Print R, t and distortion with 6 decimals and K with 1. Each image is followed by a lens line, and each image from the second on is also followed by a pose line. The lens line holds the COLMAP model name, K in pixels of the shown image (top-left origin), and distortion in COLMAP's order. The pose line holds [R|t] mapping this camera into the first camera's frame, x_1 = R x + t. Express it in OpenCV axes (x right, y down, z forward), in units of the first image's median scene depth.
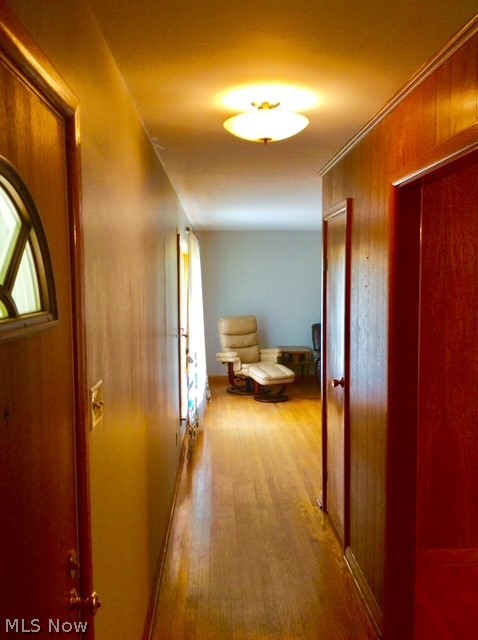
lens RADIAL K [[597.3, 0, 238.6], [0, 597.3, 319.1], [0, 0, 1]] dist [0.028049, 0.000000]
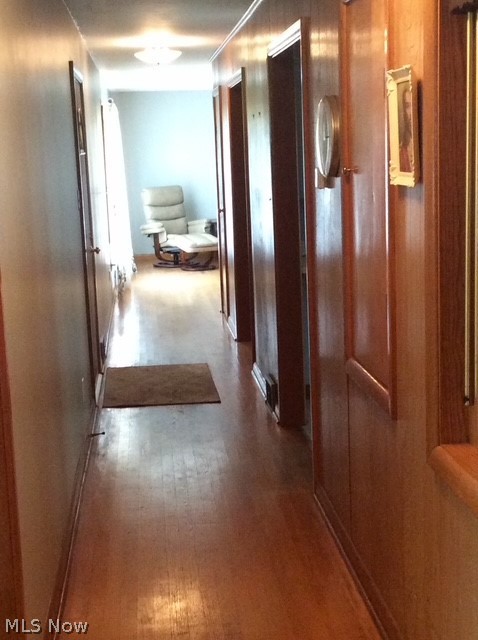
lens RADIAL K [[1033.6, 0, 239.6], [0, 1033.6, 320.2], [0, 0, 1]] dist [0.030794, 0.000000]
pose [[0.997908, -0.039215, 0.051404, 0.029891], [0.034210, 0.994901, 0.094873, 0.057832], [-0.054862, -0.092916, 0.994161, -0.670487]]
